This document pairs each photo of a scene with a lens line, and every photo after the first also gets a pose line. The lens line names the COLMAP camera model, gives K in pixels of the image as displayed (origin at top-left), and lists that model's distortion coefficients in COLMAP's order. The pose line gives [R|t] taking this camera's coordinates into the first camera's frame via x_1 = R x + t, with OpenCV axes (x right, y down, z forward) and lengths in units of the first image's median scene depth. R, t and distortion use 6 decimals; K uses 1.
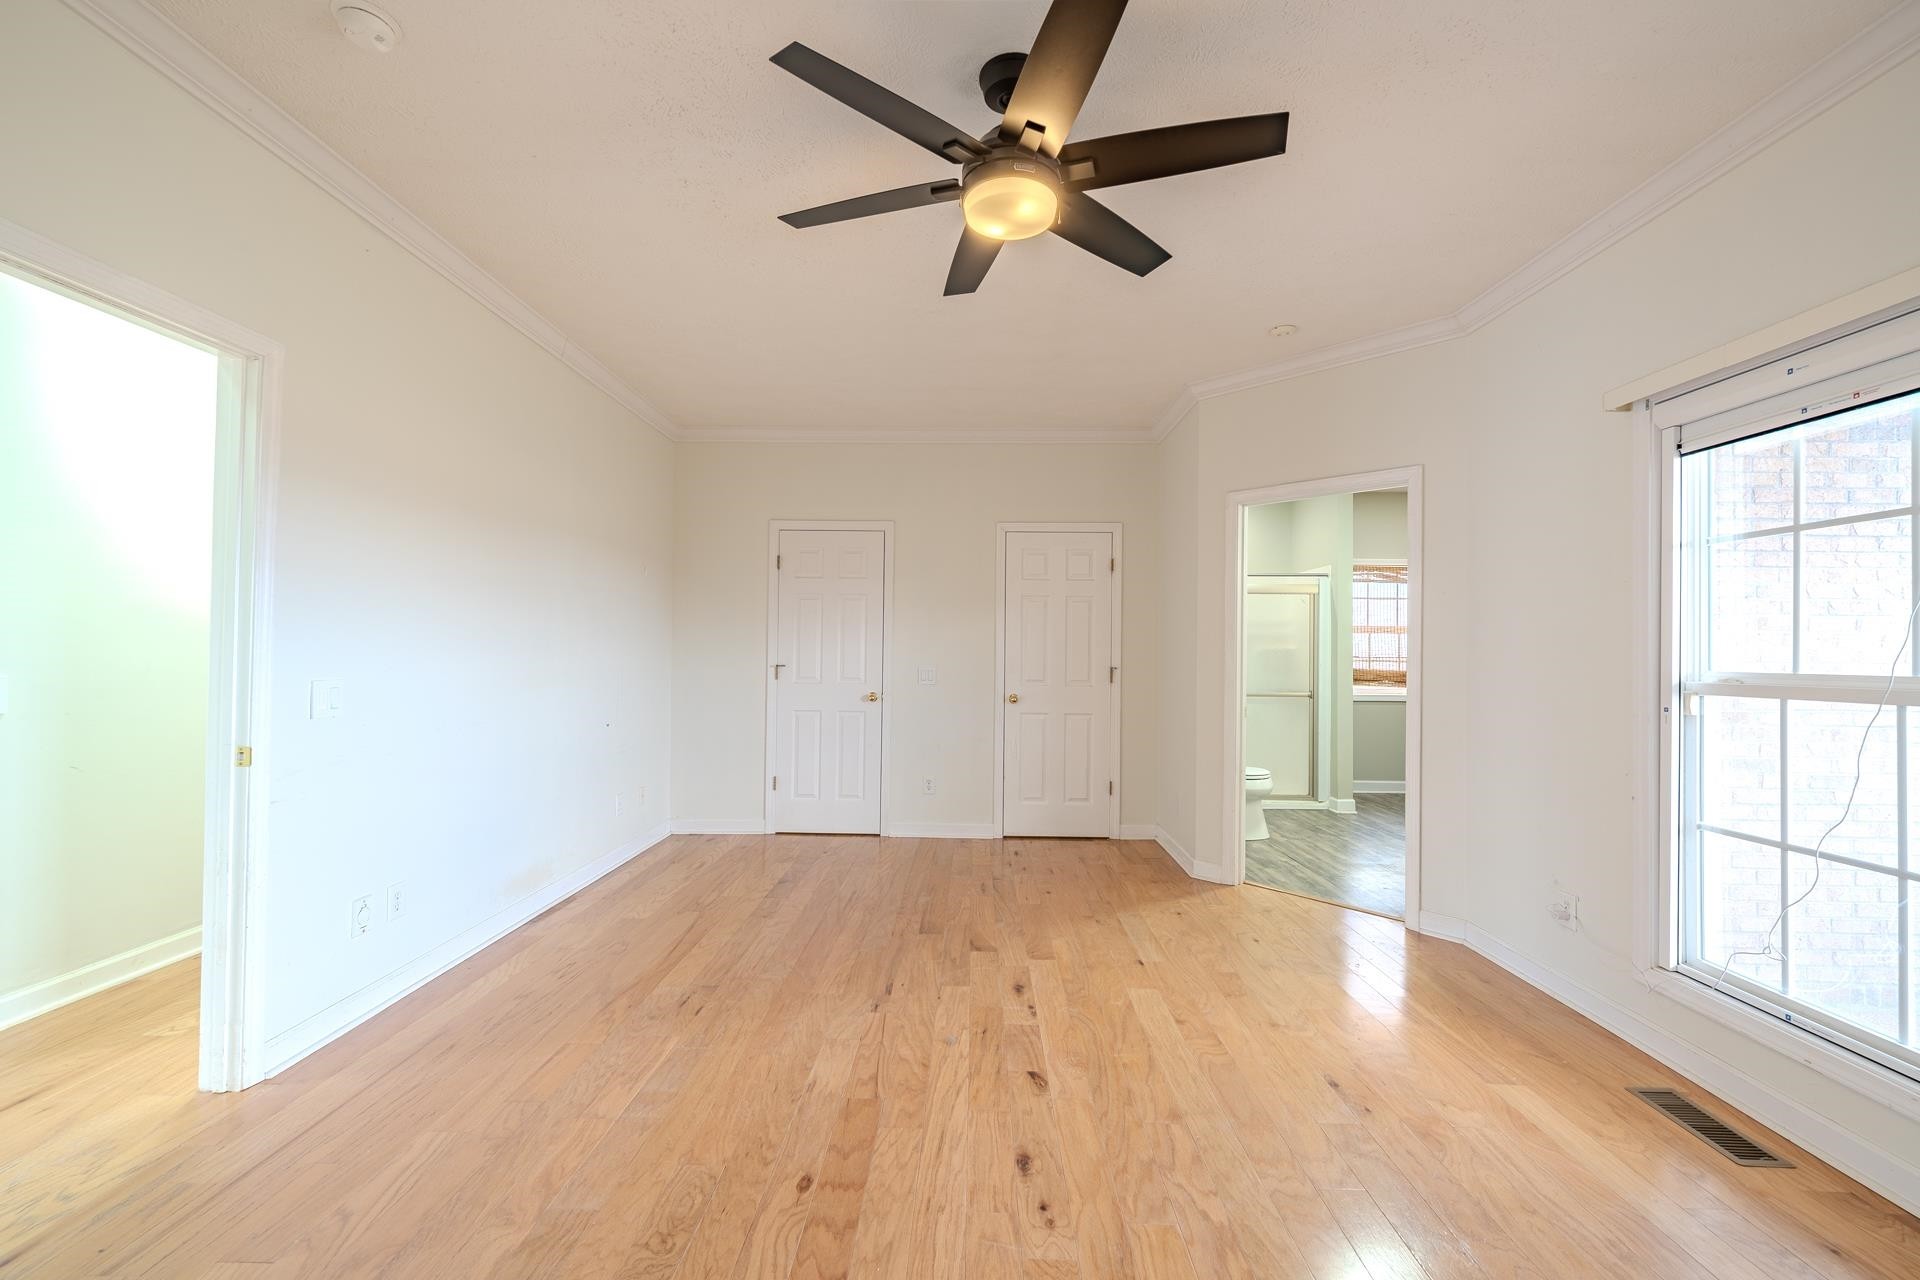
lens RADIAL K [[785.2, 0, 954.3], [0, 785.2, 643.2], [0, 0, 1]] dist [-0.015131, 0.006052]
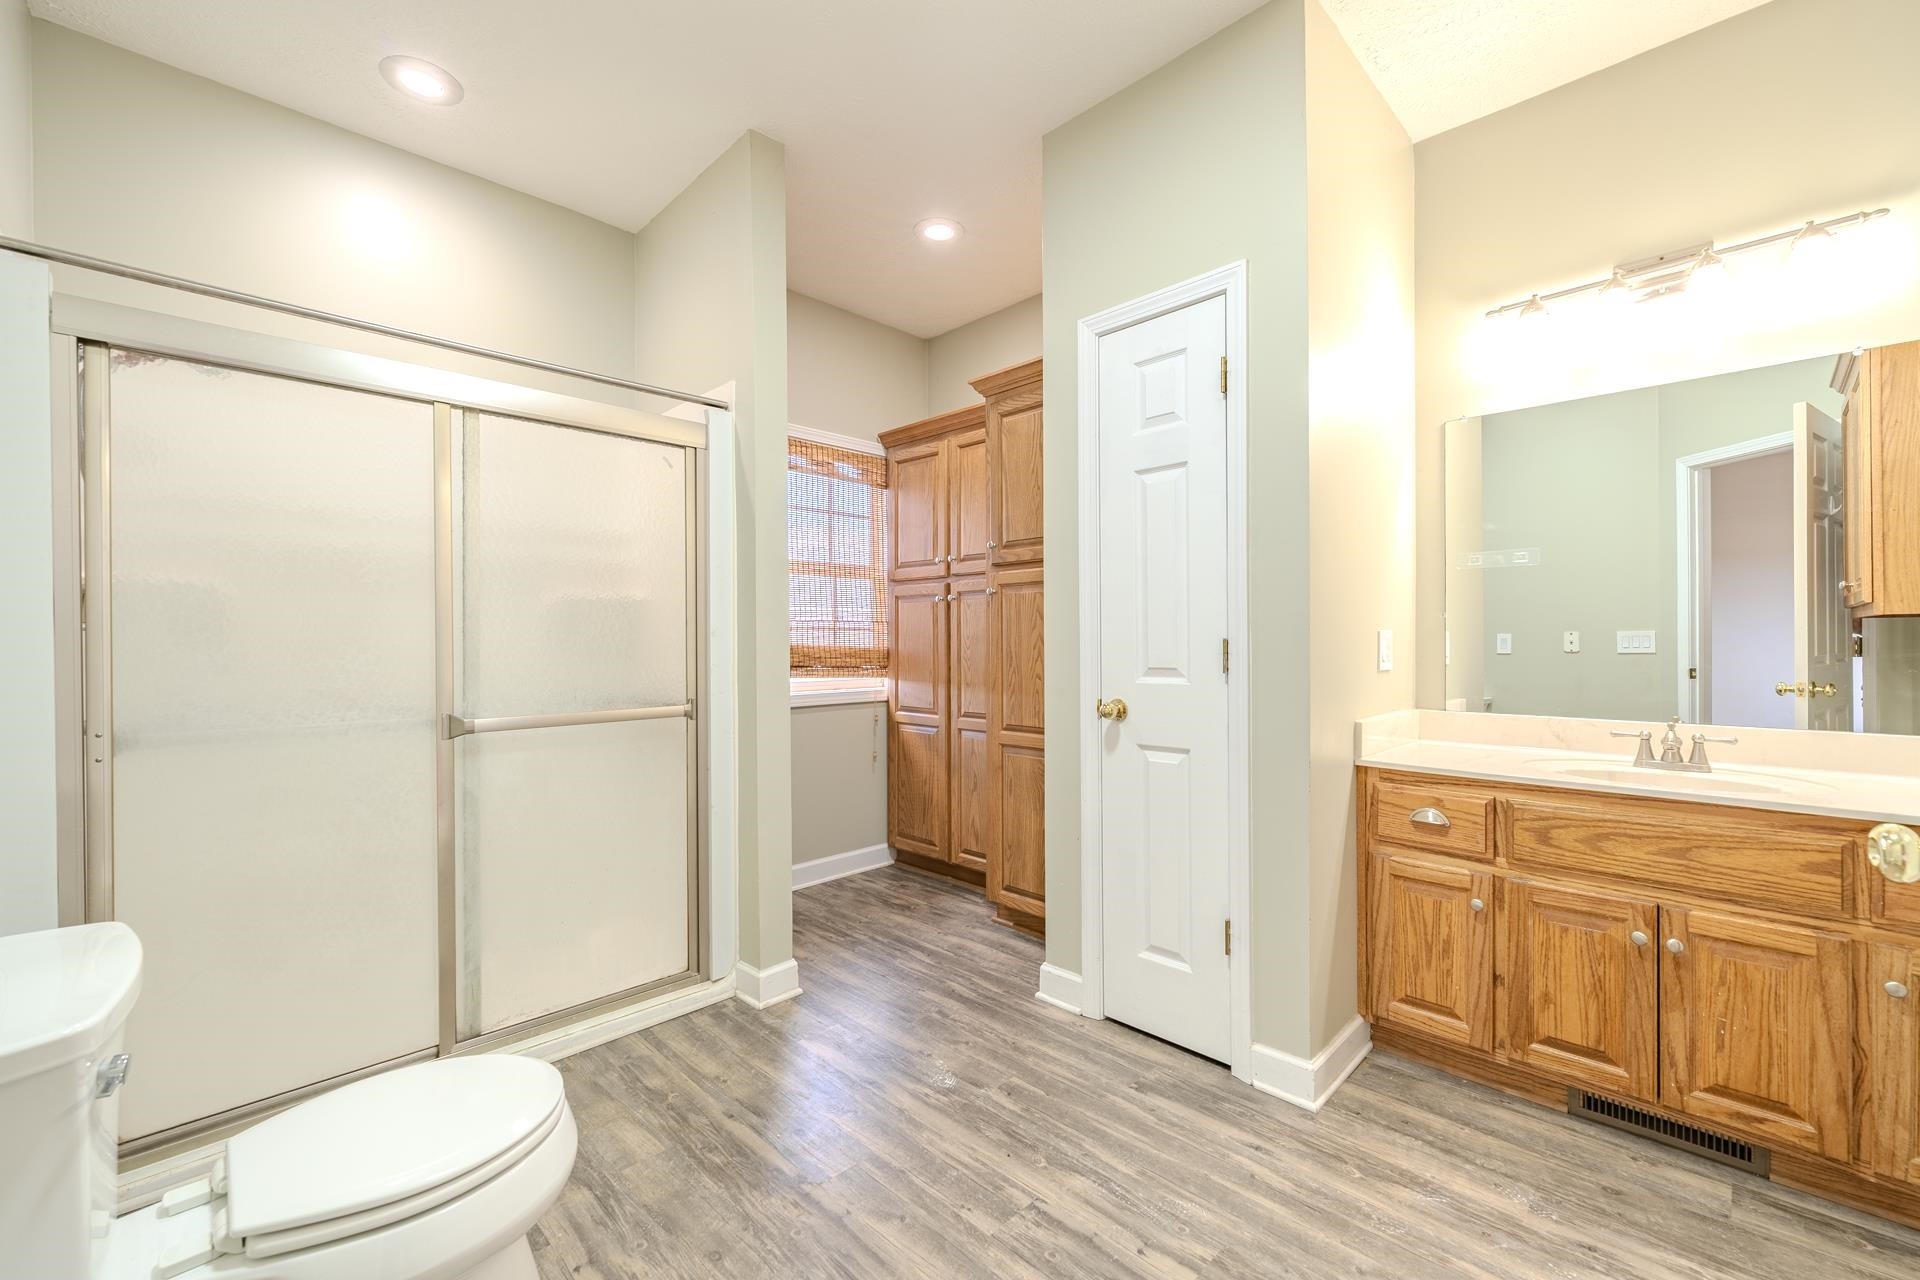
lens RADIAL K [[785.2, 0, 954.3], [0, 785.2, 643.2], [0, 0, 1]] dist [-0.015131, 0.006052]
pose [[0.780685, -0.017916, 0.624668, 0.314828], [0.009639, 0.999815, 0.016629, 0.028286], [-0.624851, -0.006961, 0.780713, 0.613513]]
